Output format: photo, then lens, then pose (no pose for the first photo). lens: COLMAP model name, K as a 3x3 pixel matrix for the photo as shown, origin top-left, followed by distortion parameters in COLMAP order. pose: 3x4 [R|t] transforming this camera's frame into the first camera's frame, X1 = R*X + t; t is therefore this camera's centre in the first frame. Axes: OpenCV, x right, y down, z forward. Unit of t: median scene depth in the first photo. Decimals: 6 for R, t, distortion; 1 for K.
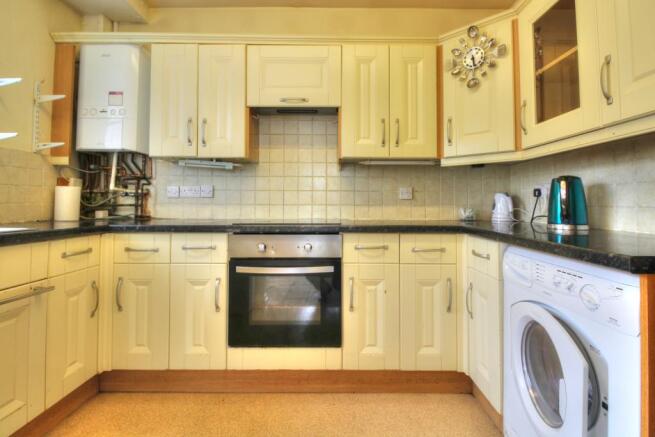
lens RADIAL K [[310.8, 0, 317.3], [0, 310.8, 201.3], [0, 0, 1]] dist [0.000406, -0.000257]
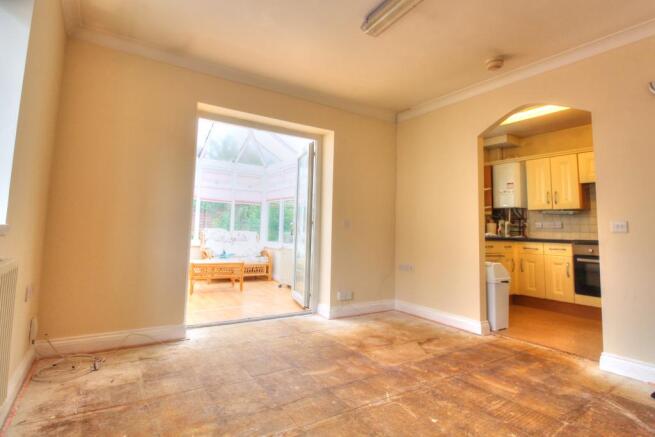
lens RADIAL K [[310.8, 0, 317.3], [0, 310.8, 201.3], [0, 0, 1]] dist [0.000406, -0.000257]
pose [[0.563403, -0.067617, -0.823411, 0.475475], [-0.012765, 0.995814, -0.090508, 0.018618], [0.826084, 0.061503, 0.560181, -1.565590]]
